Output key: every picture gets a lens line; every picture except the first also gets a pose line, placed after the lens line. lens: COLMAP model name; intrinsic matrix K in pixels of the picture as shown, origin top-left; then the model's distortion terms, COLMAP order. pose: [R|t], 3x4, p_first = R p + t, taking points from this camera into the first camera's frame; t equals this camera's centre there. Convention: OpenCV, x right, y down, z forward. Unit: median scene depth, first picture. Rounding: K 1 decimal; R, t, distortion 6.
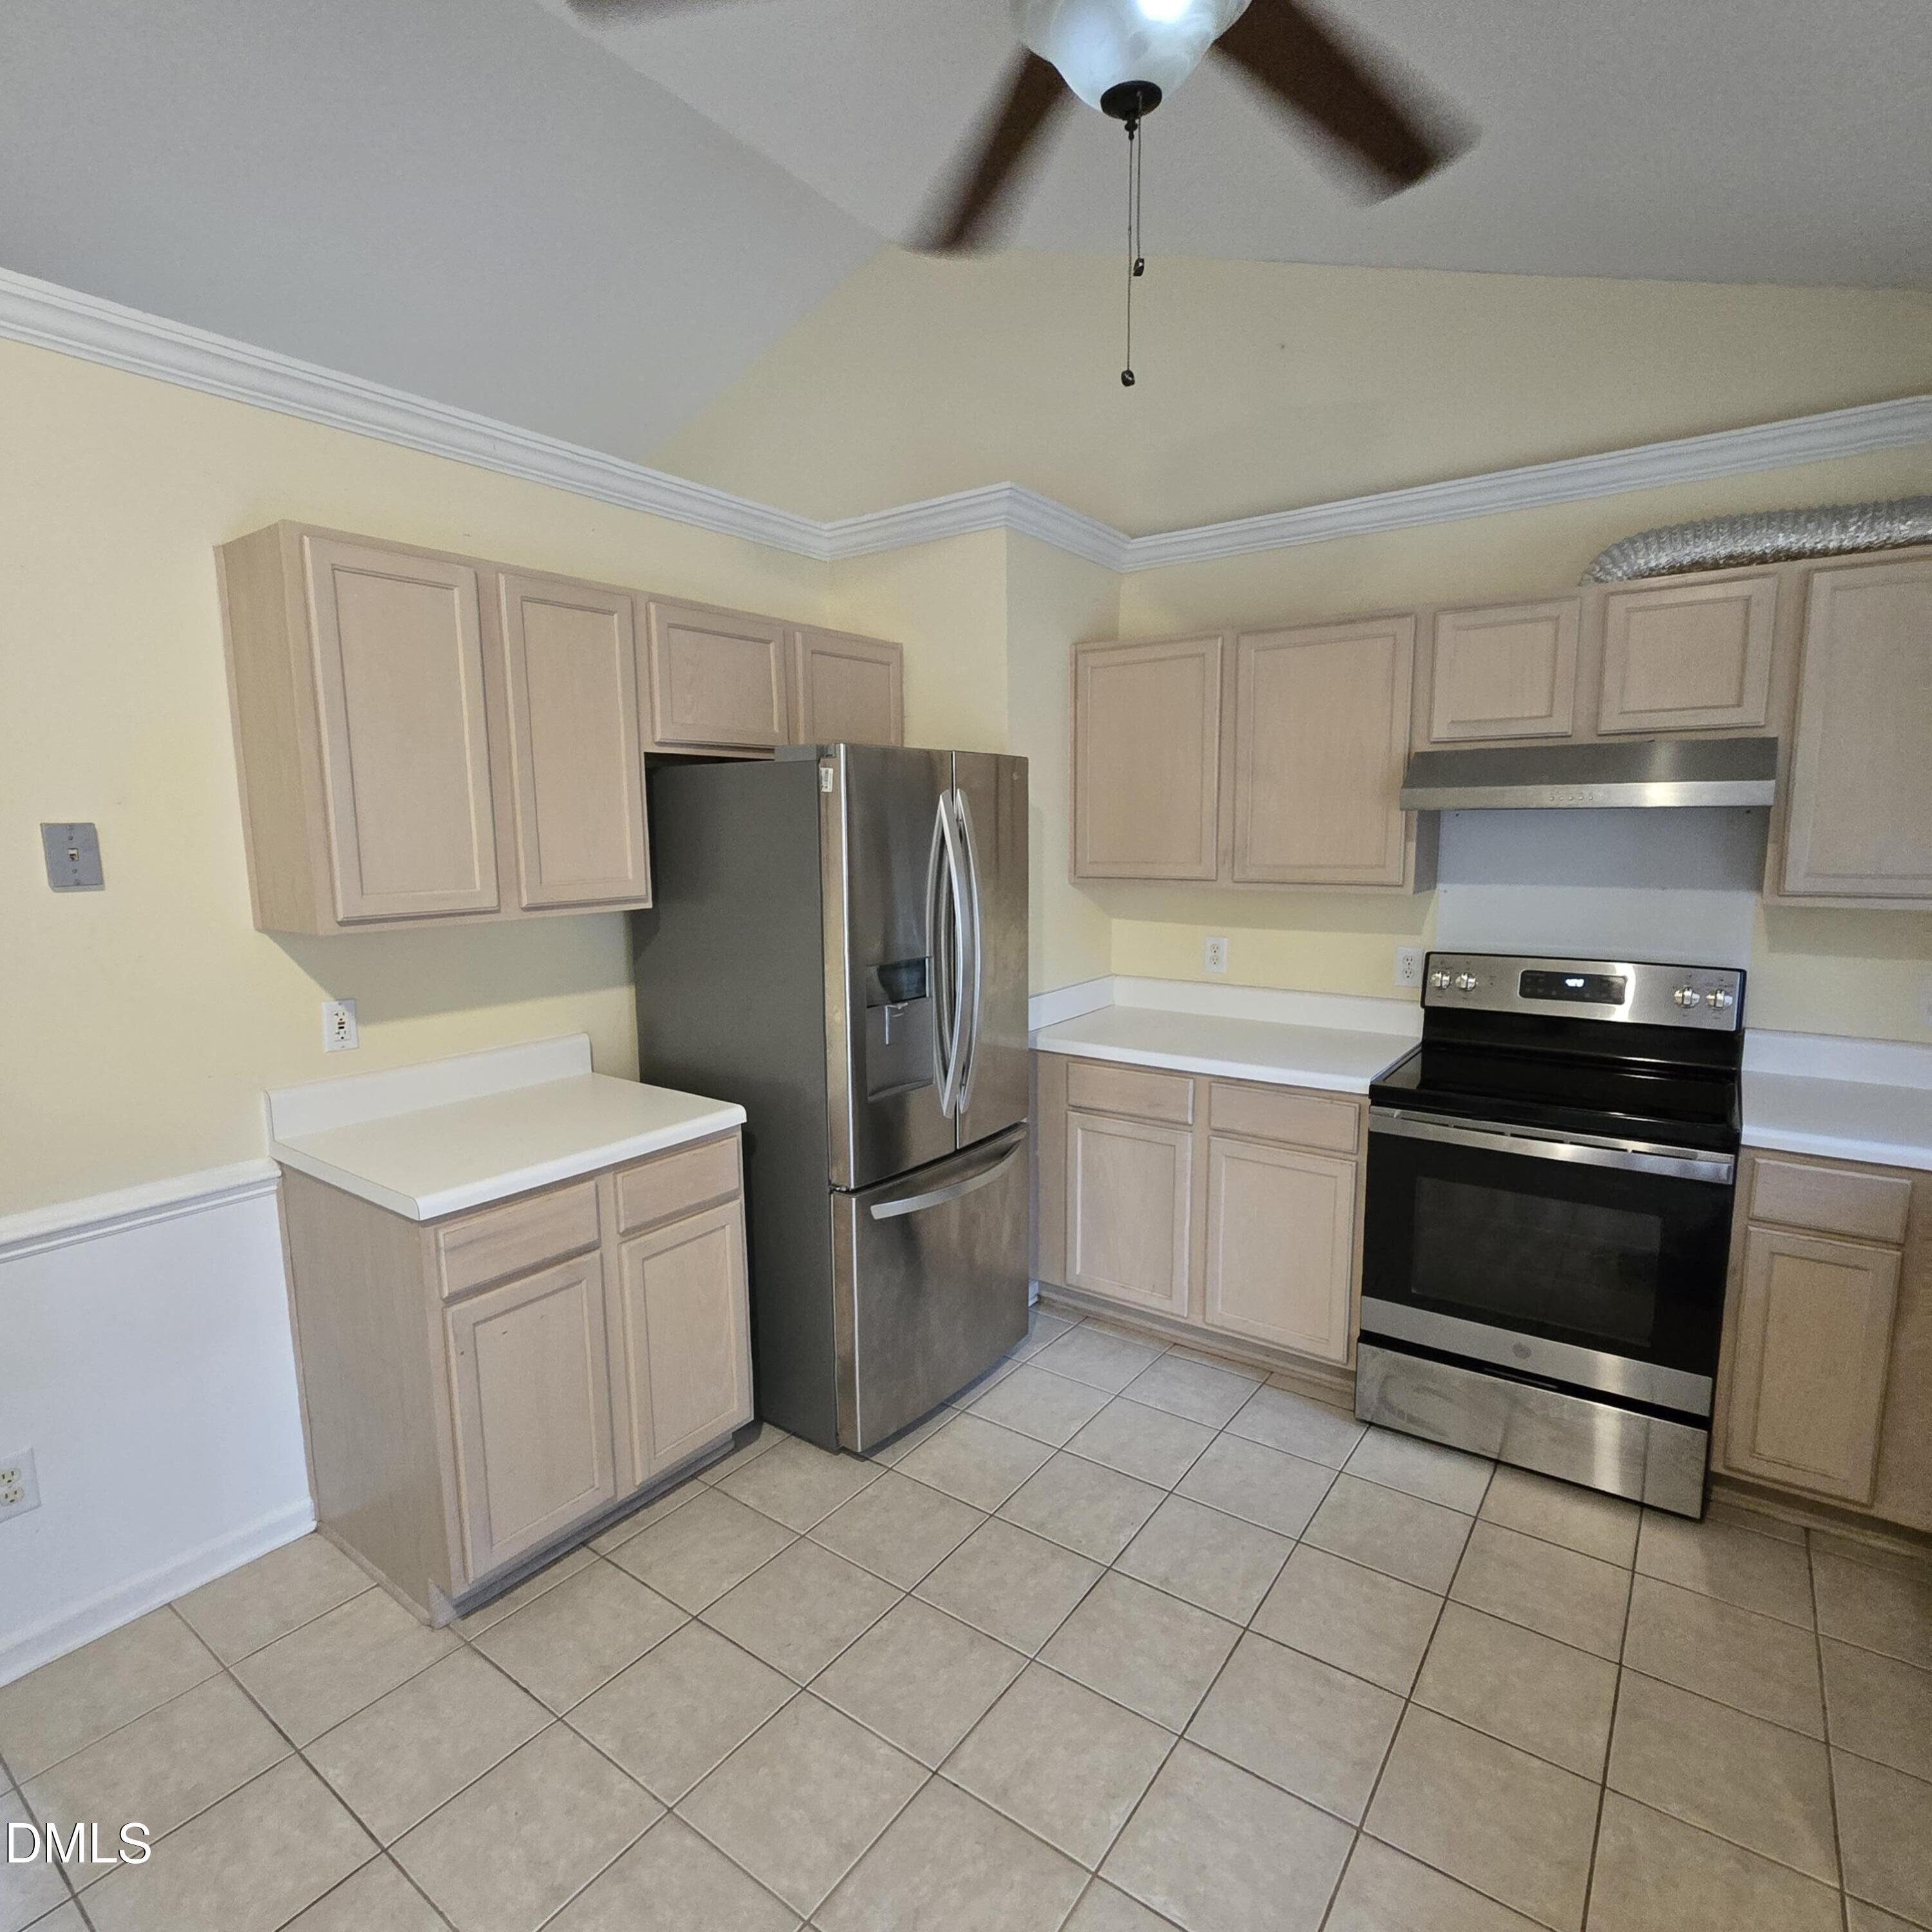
lens RADIAL K [[1055.6, 0, 966.0], [0, 1055.6, 966.0], [0, 0, 1]] dist [-0.015224, -0.001446]
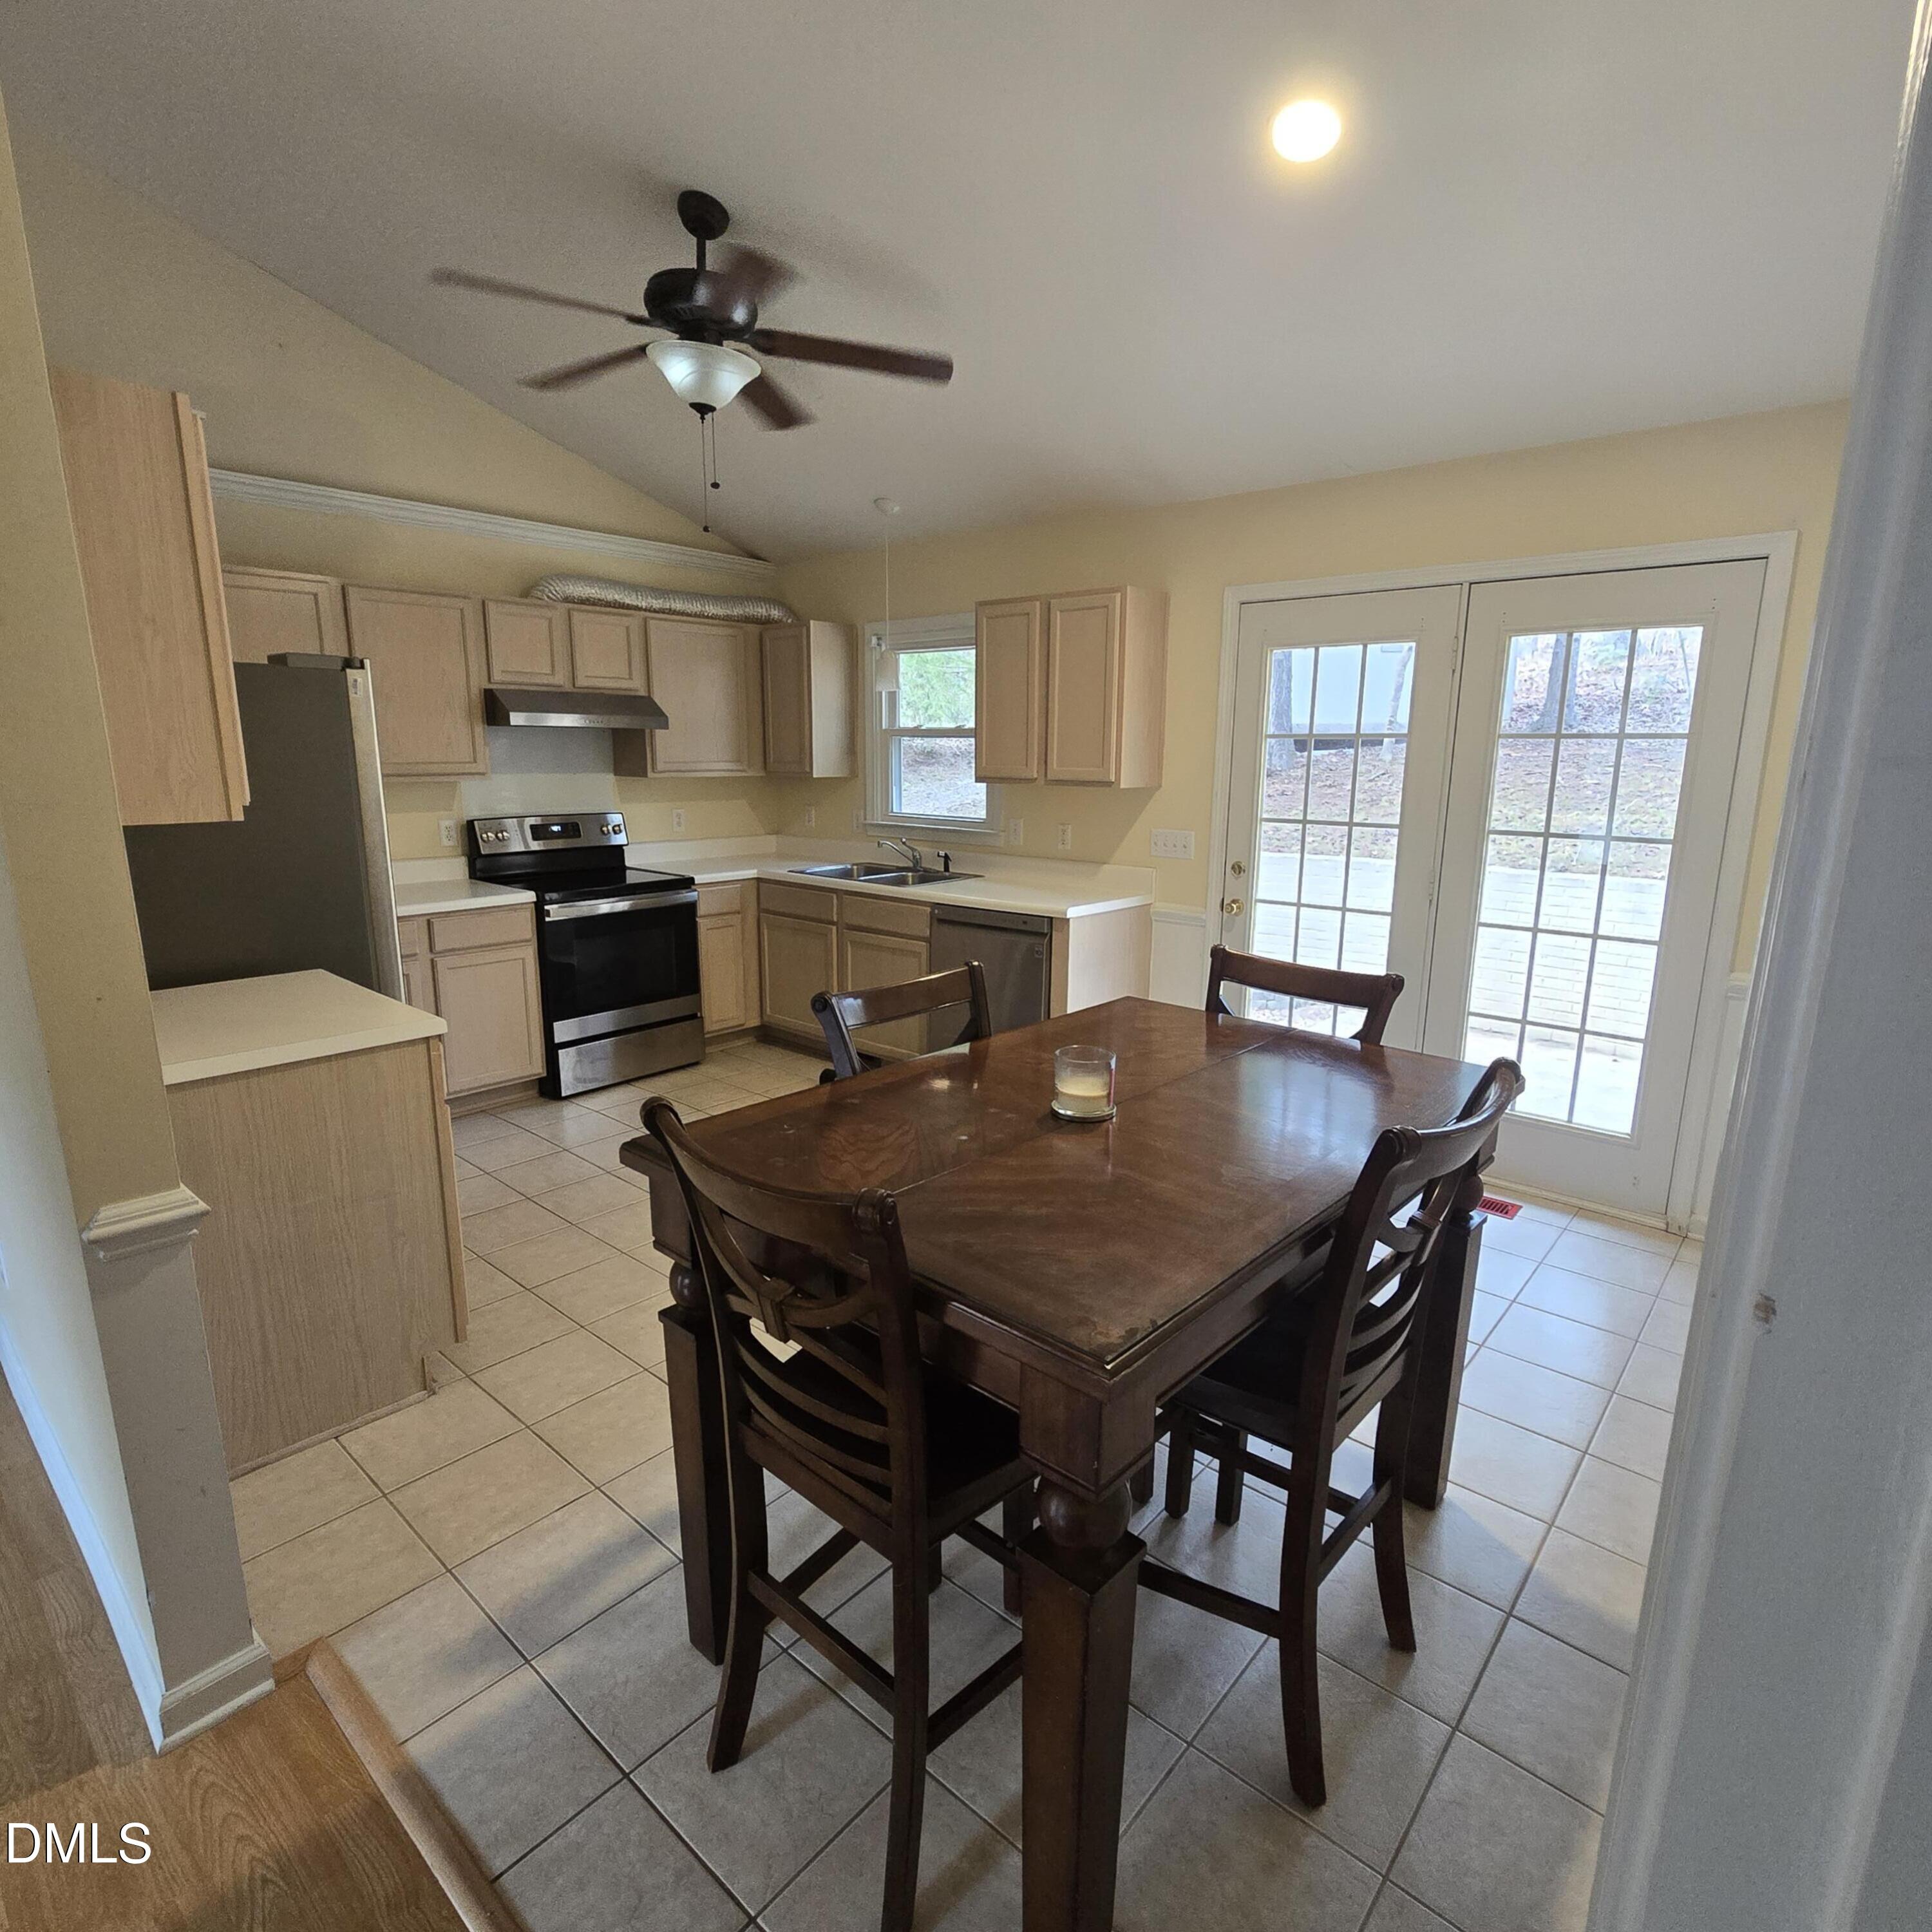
lens RADIAL K [[1055.6, 0, 966.0], [0, 1055.6, 966.0], [0, 0, 1]] dist [-0.015224, -0.001446]
pose [[0.091211, -0.190512, 0.977438, -1.213189], [0.125764, 0.975875, 0.178471, 0.013565], [-0.987858, 0.106648, 0.112970, 0.167274]]
